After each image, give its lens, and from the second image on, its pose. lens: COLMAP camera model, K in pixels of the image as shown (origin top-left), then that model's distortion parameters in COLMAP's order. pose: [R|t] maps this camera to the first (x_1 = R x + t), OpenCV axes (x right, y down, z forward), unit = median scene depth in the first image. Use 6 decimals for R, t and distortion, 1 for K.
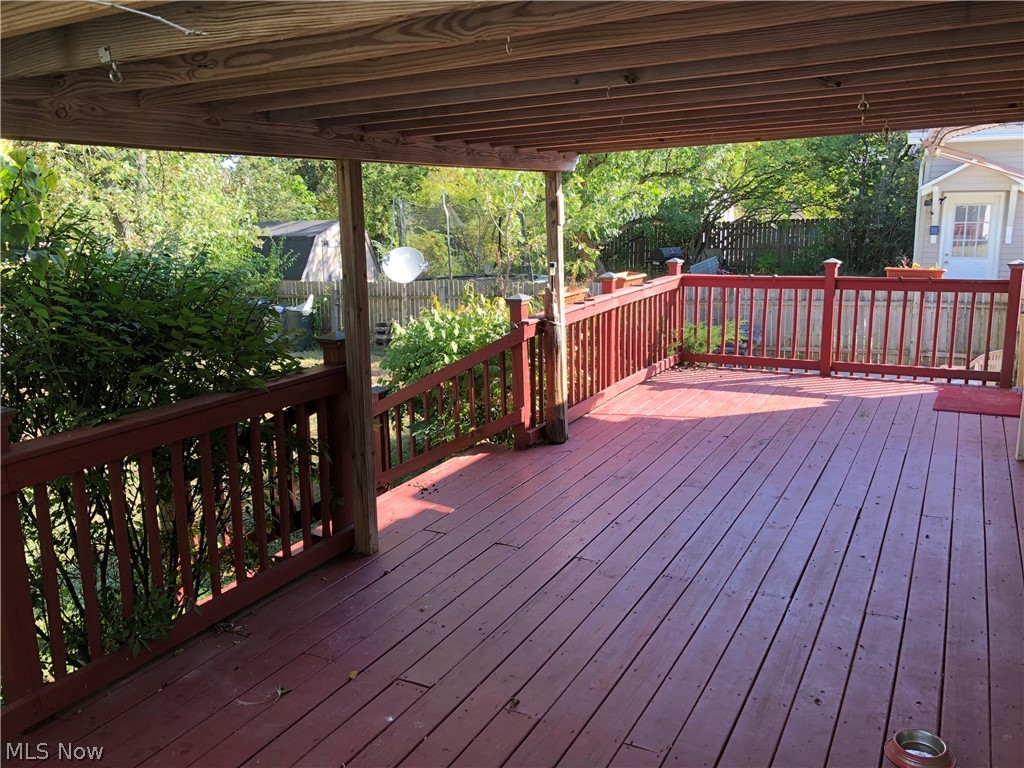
lens RADIAL K [[849.7, 0, 509.5], [0, 849.7, 381.6], [0, 0, 1]] dist [0.034133, -0.037194]
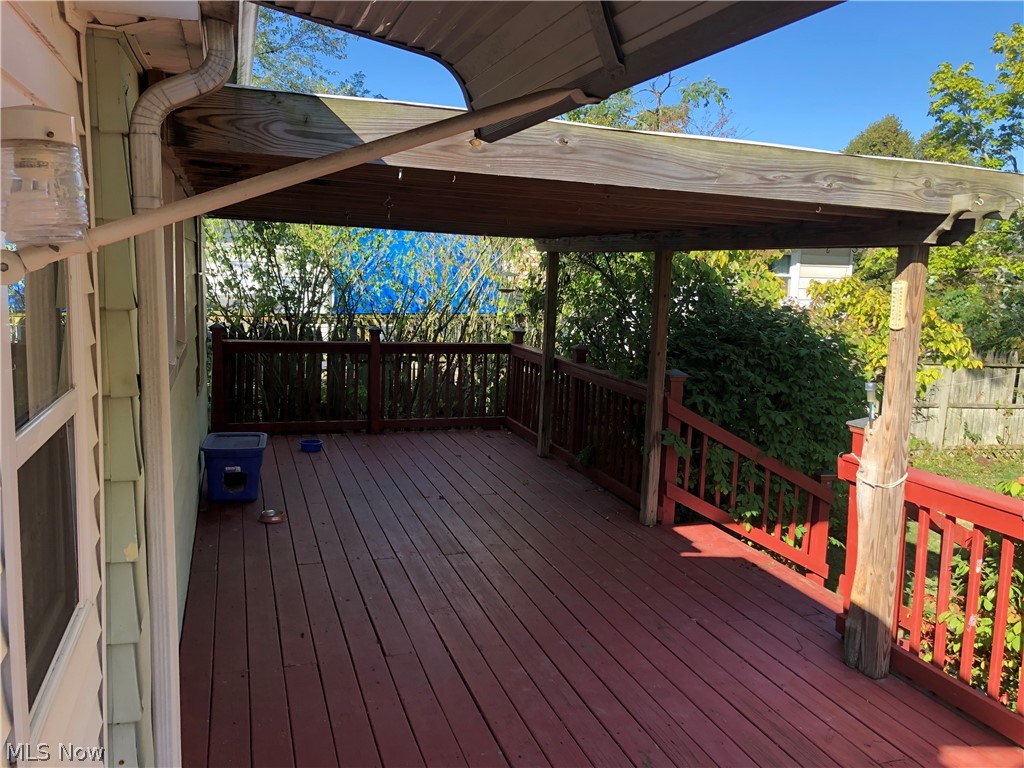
lens RADIAL K [[849.7, 0, 510.5], [0, 849.7, 384.6], [0, 0, 1]] dist [0.034133, -0.037194]
pose [[-0.699514, 0.091780, -0.708701, 1.052853], [-0.166963, 0.943281, 0.286958, -0.417395], [0.694841, 0.319058, -0.644514, 1.825122]]
